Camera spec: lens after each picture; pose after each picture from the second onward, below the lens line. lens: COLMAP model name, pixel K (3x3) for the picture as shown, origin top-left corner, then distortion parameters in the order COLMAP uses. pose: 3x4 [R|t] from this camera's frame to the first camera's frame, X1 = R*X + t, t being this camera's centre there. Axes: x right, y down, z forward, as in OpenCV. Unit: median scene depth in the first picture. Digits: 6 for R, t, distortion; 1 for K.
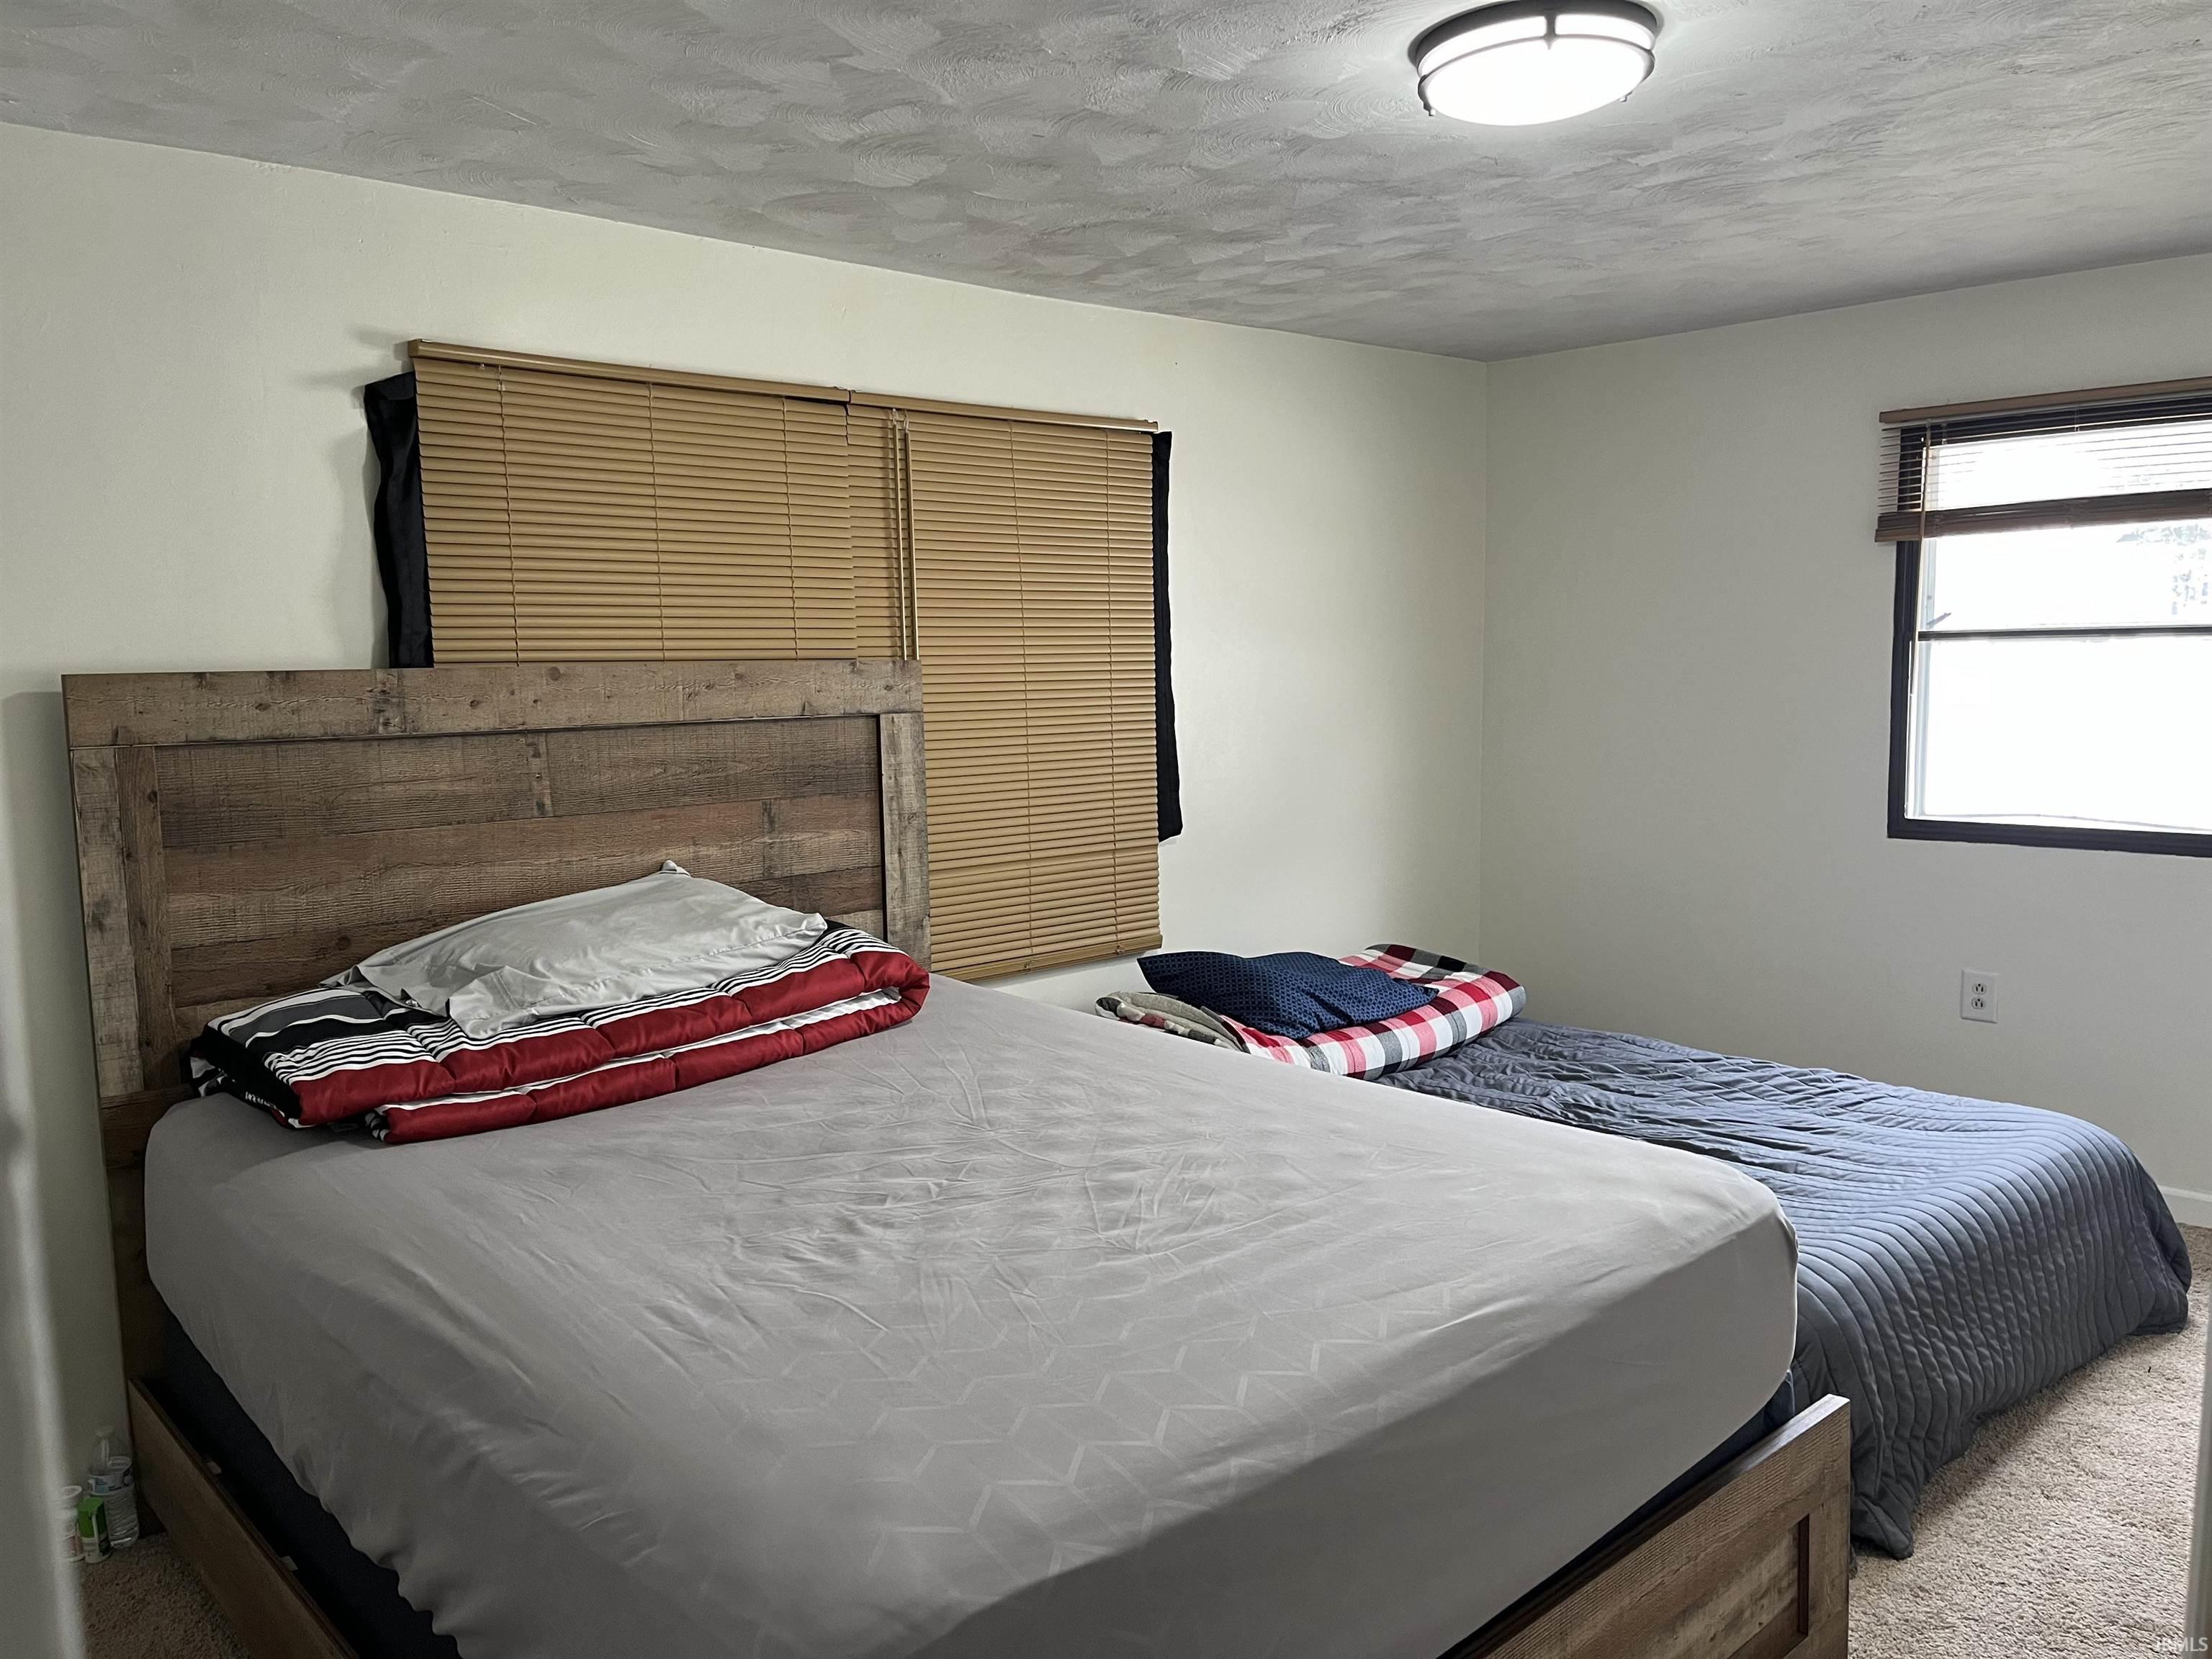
lens RADIAL K [[1678.3, 0, 1116.4], [0, 1678.3, 836.7], [0, 0, 1]] dist [0.069766, -0.096558]
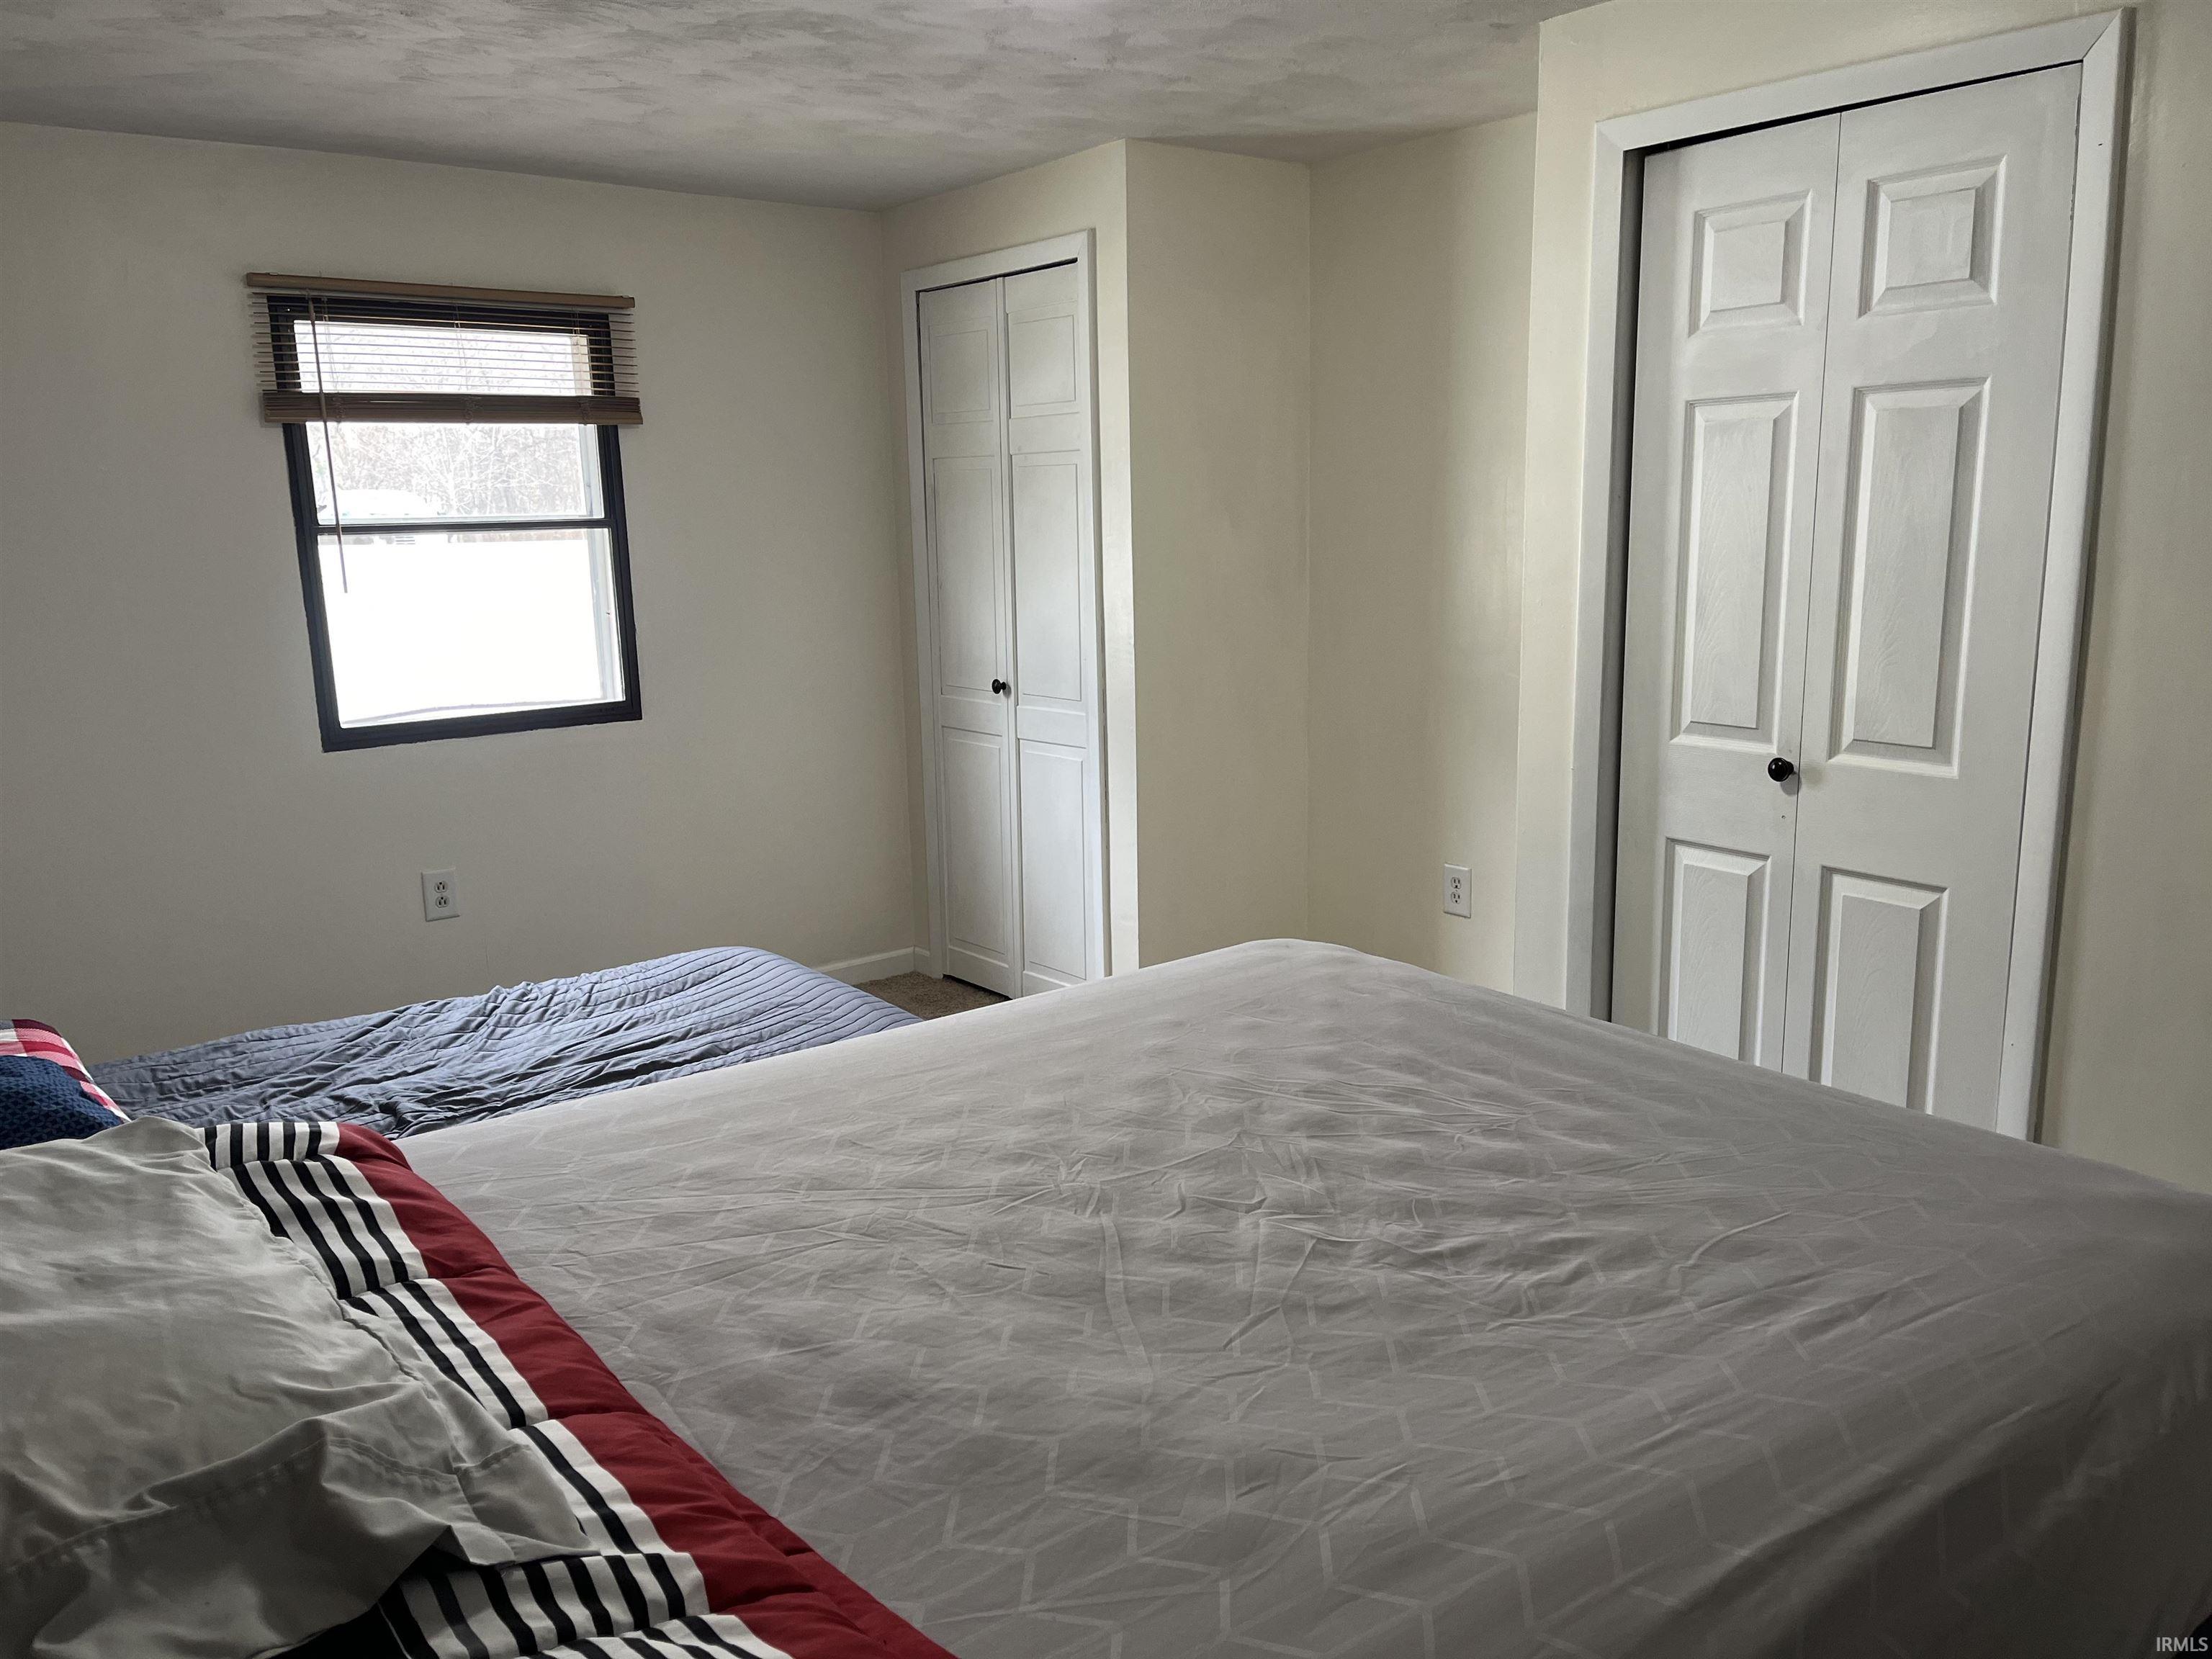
lens RADIAL K [[1678.3, 0, 1112.6], [0, 1678.3, 834.4], [0, 0, 1]] dist [0.069766, -0.096558]
pose [[0.086093, -0.174295, 0.980923, -0.457058], [0.134581, 0.977589, 0.161891, -0.051847], [-0.987155, 0.118076, 0.107620, 0.535178]]
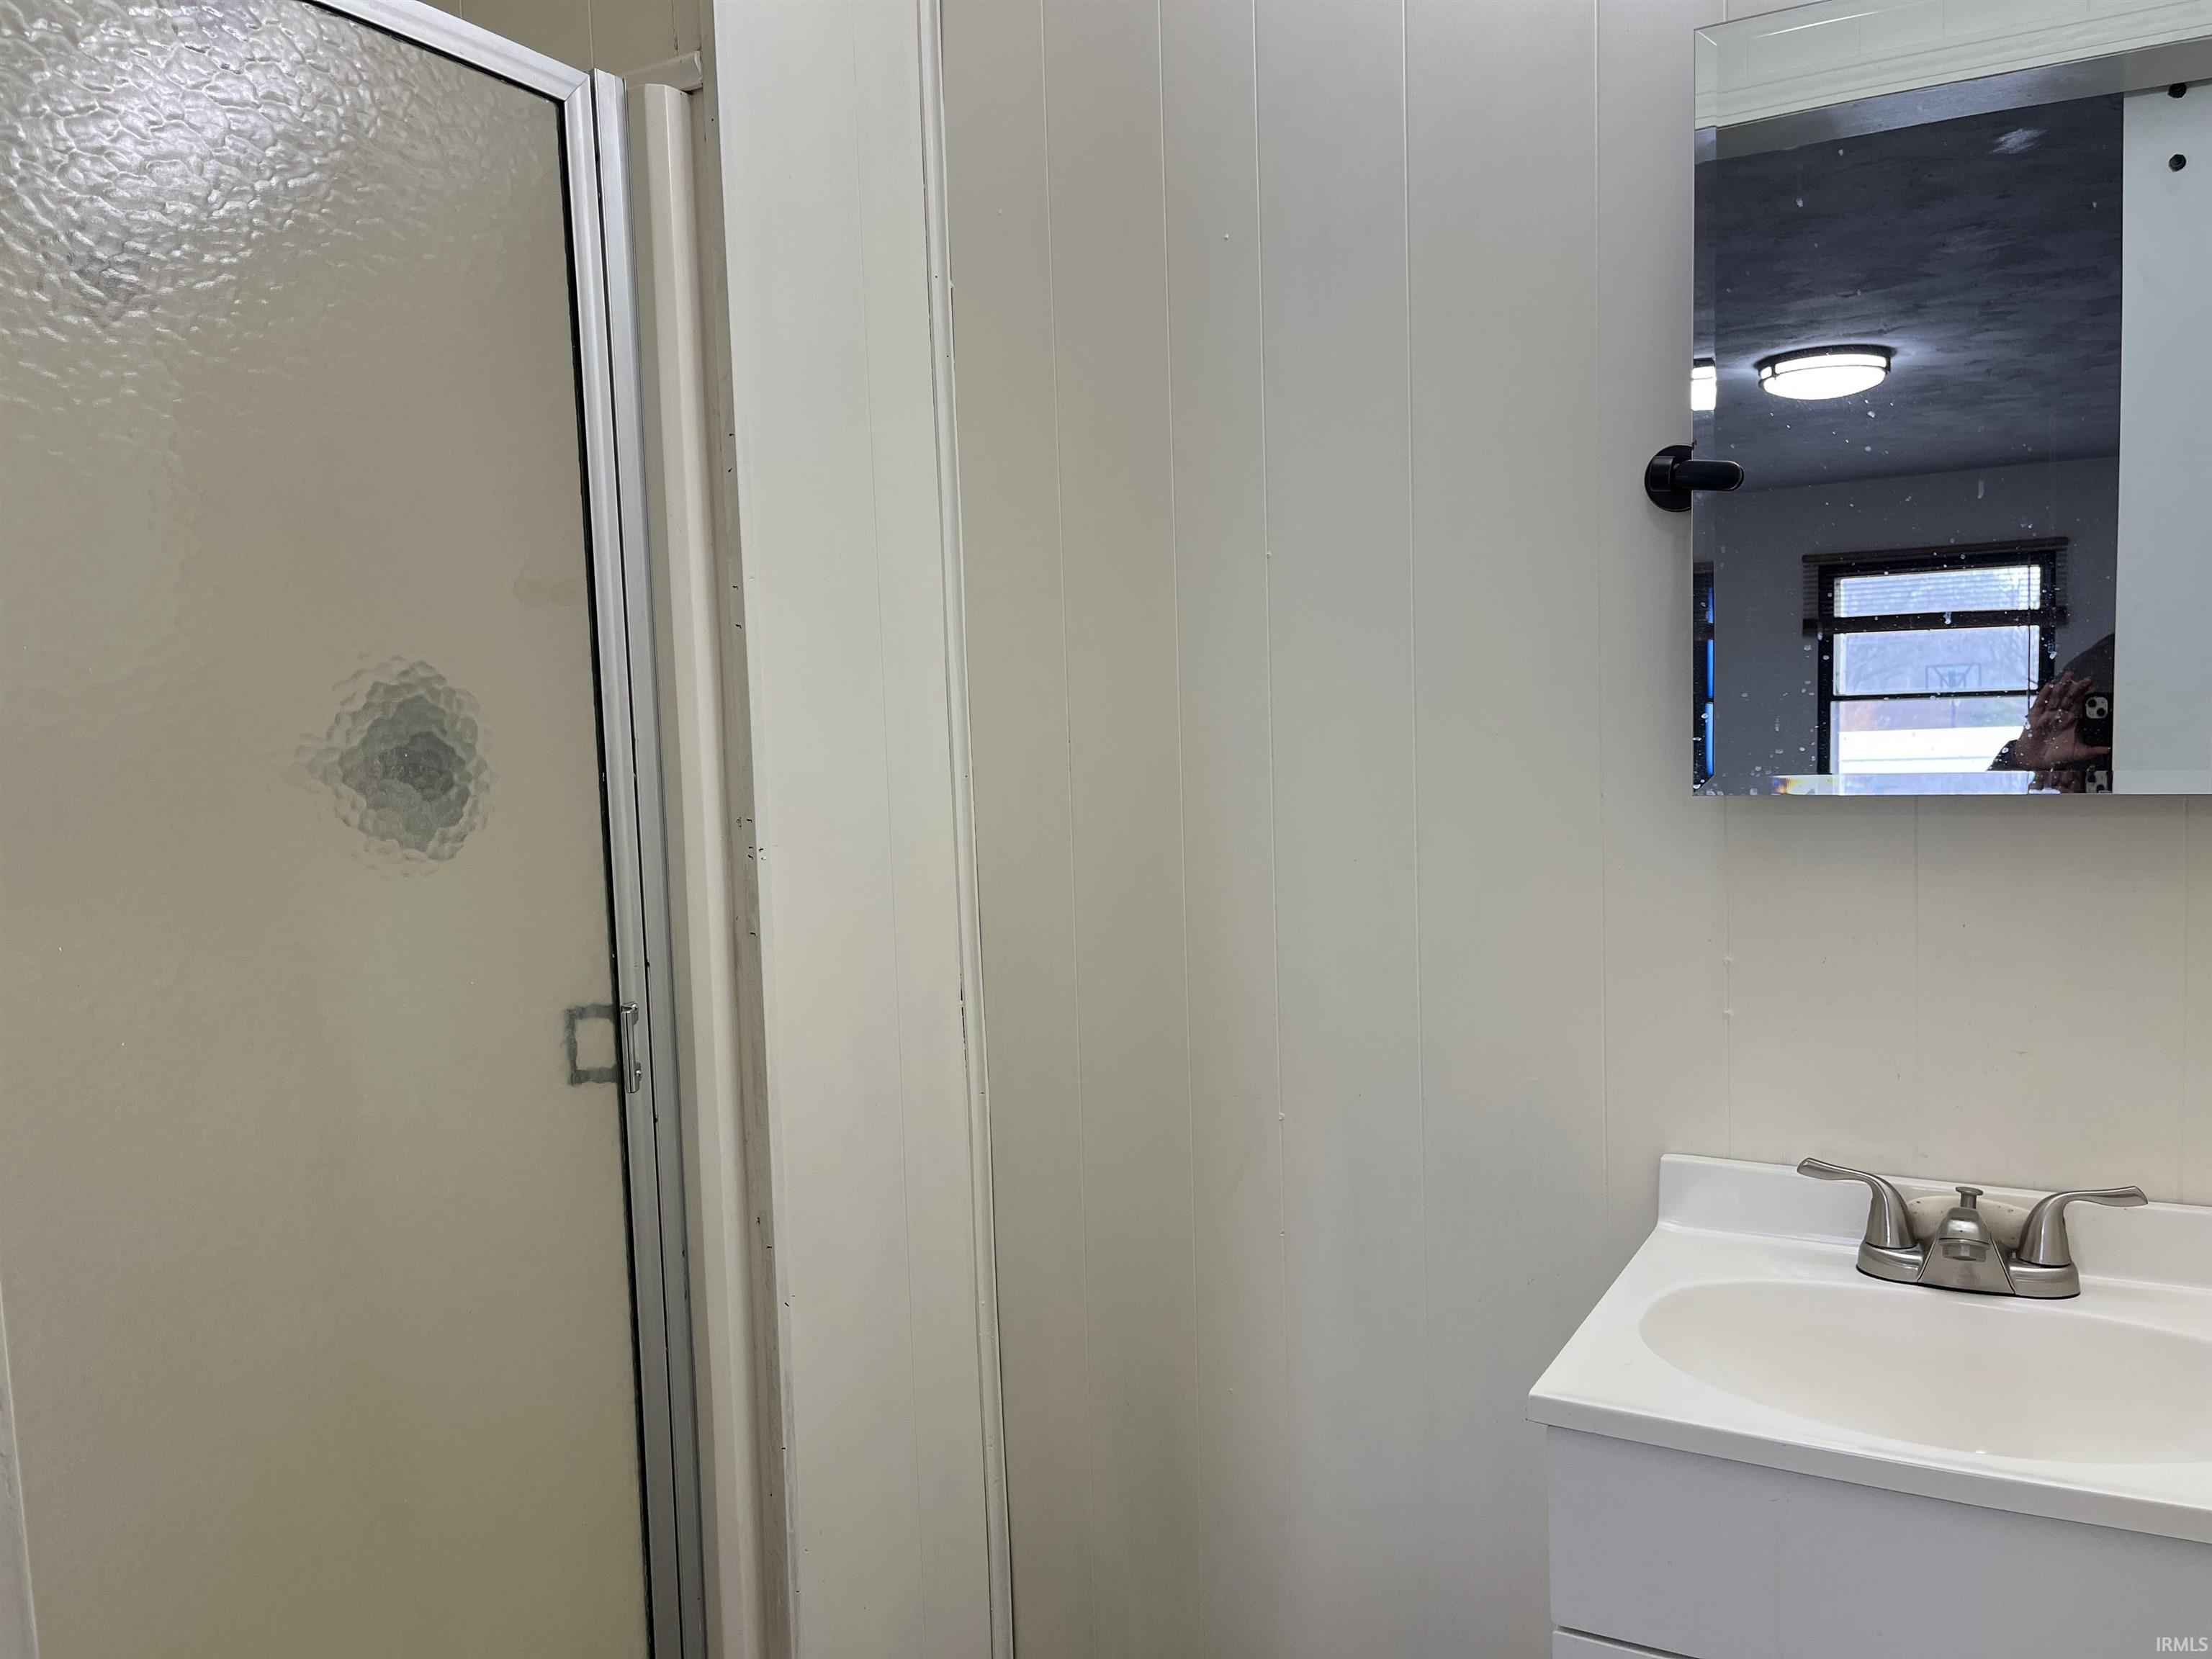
lens RADIAL K [[1678.3, 0, 1096.3], [0, 1678.3, 815.7], [0, 0, 1]] dist [0.069766, -0.096558]
pose [[0.948486, -0.022873, 0.315991, -0.712935], [0.040995, 0.997866, -0.050822, 0.044074], [-0.314154, 0.061158, 0.947400, -0.272788]]
